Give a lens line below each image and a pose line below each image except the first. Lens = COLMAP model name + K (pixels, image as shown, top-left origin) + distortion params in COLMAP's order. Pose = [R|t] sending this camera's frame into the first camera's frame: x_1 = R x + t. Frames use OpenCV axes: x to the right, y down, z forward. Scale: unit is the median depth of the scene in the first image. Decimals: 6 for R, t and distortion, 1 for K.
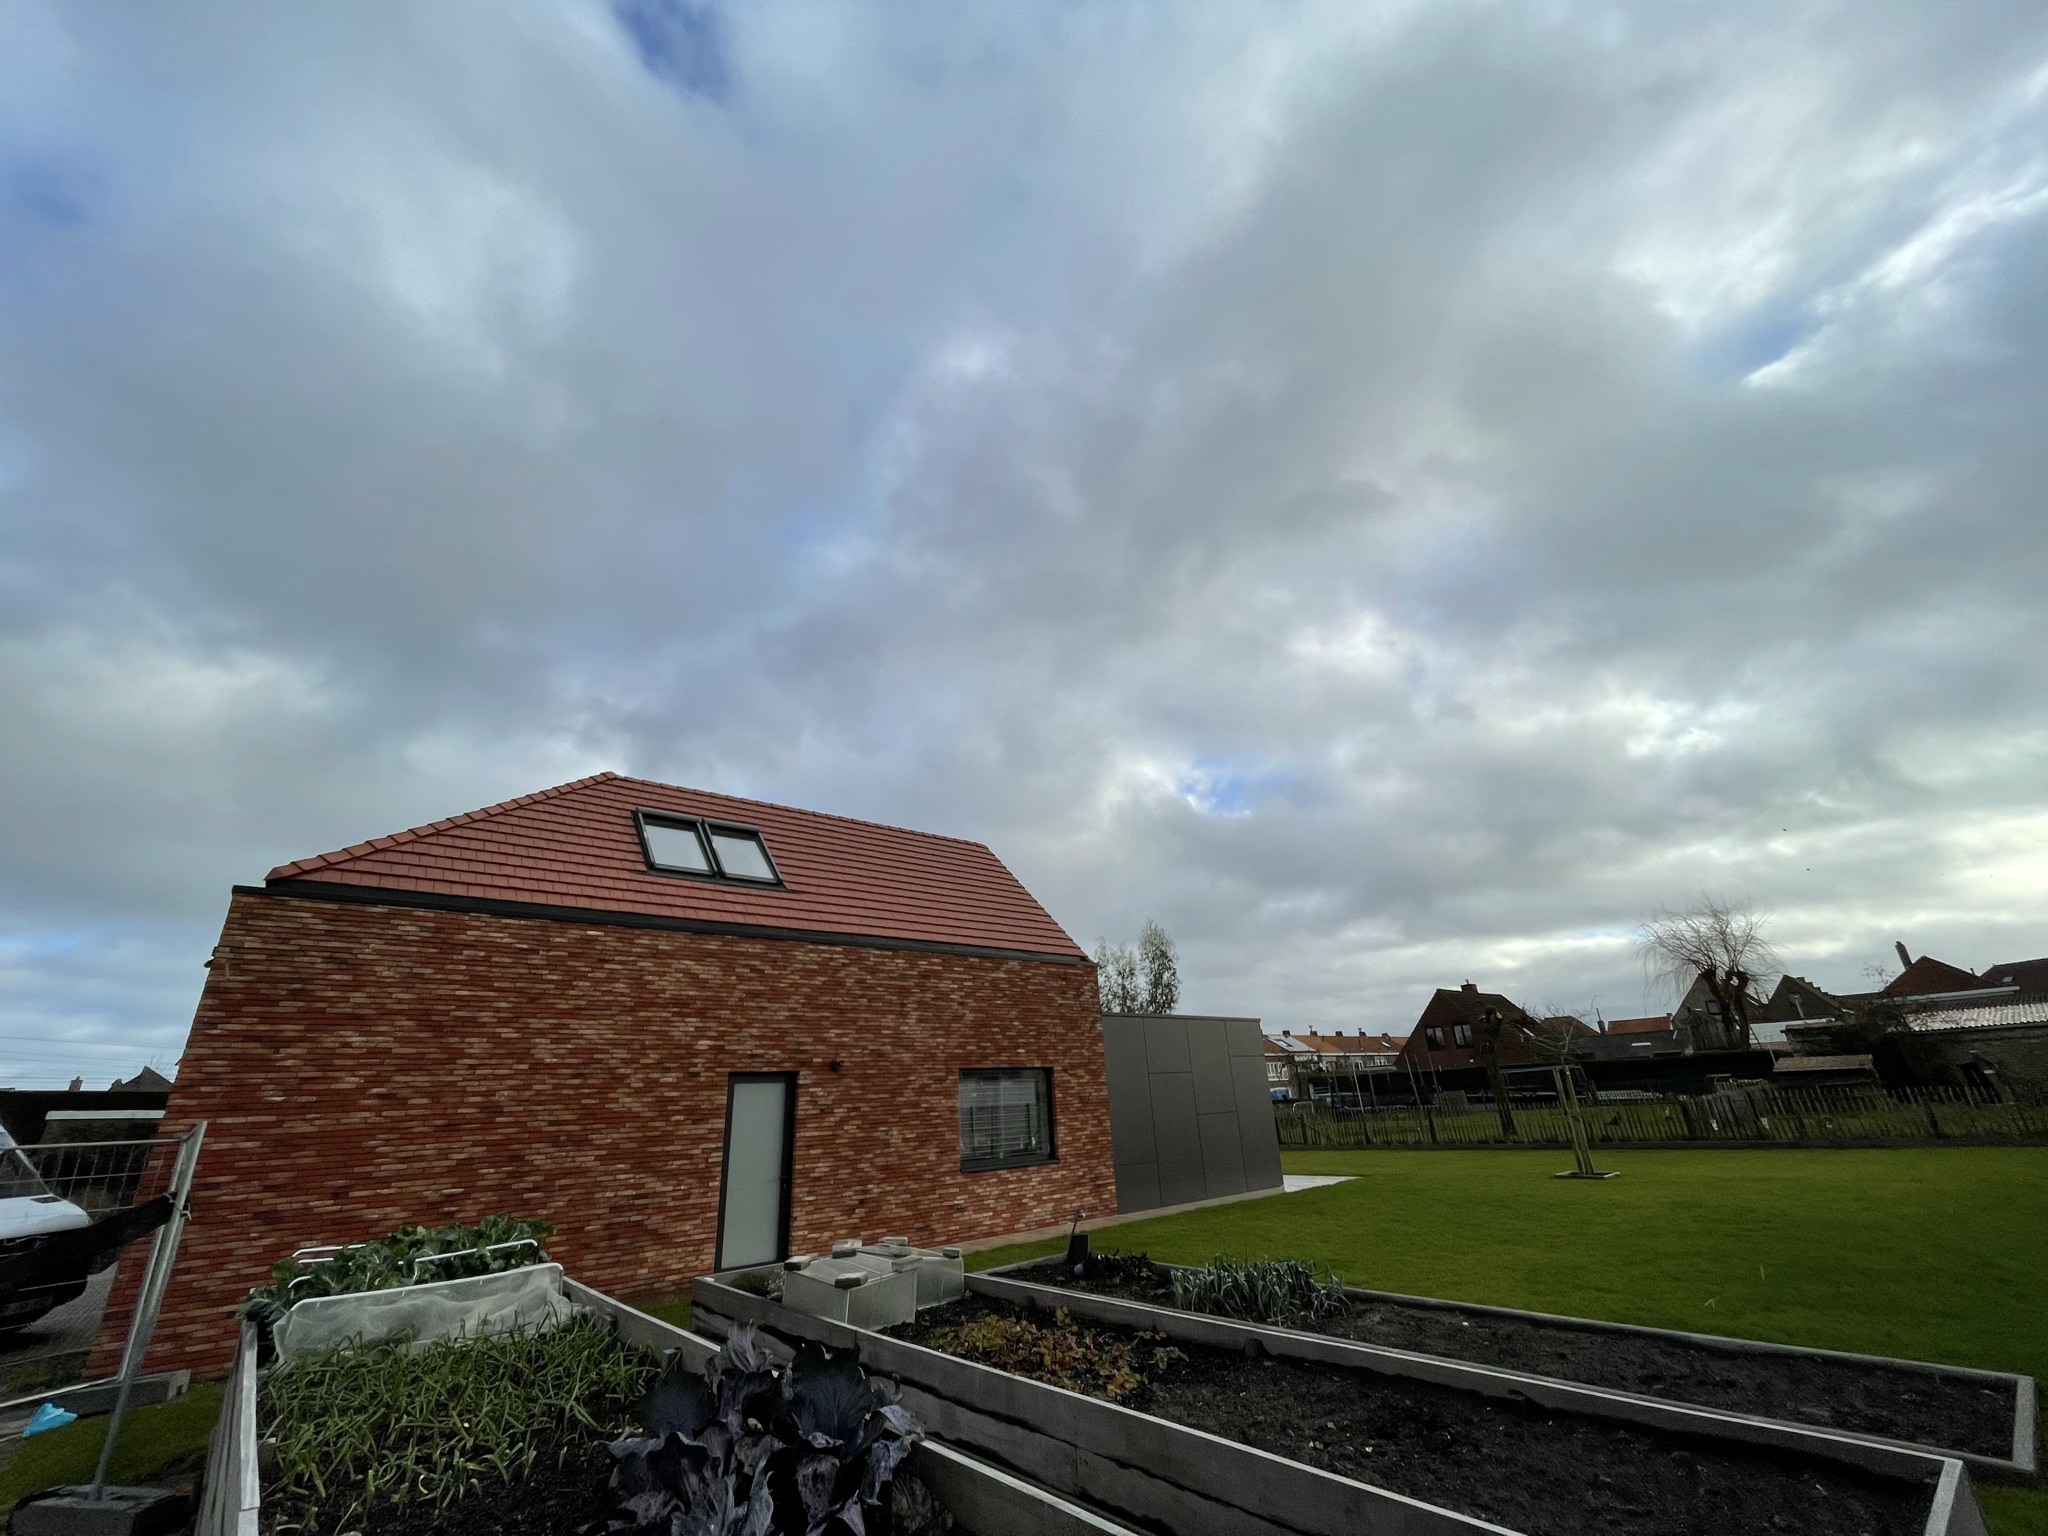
lens RADIAL K [[831.1, 0, 1027.2], [0, 831.1, 758.9], [0, 0, 1]] dist [-0.003923, -0.000285]
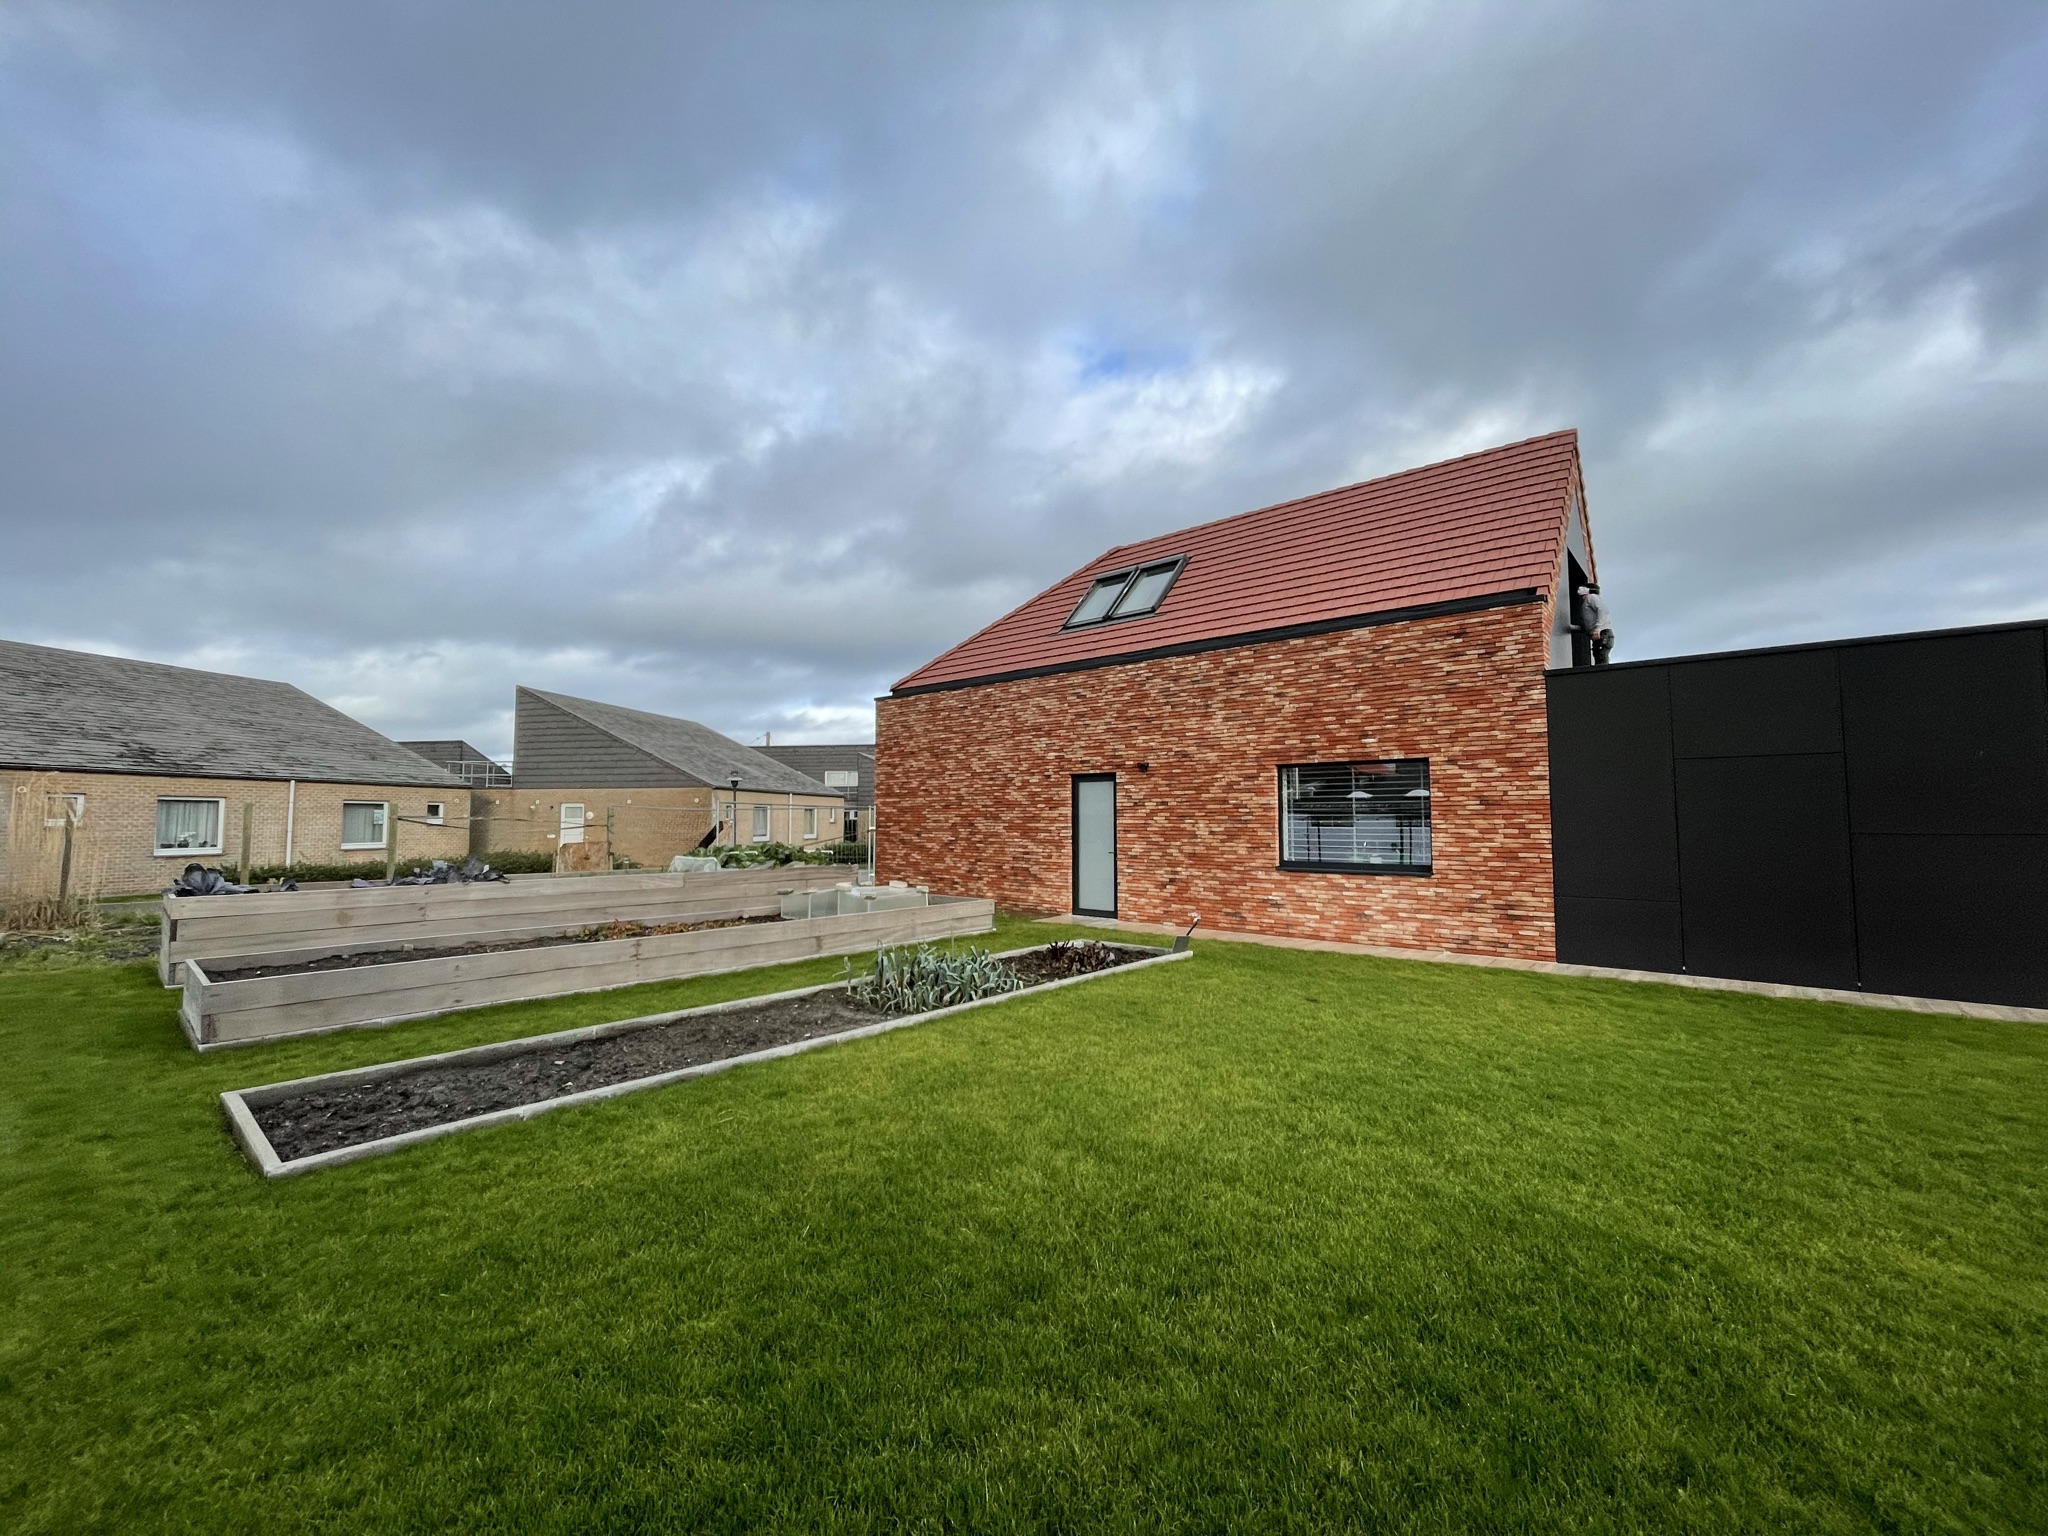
lens RADIAL K [[831.1, 0, 1016.2], [0, 831.1, 772.4], [0, 0, 1]] dist [-0.003923, -0.000285]
pose [[0.139280, -0.009733, -0.990205, 0.871430], [0.373846, 0.926471, 0.043478, 0.270212], [0.916973, -0.376240, 0.132678, 0.709479]]
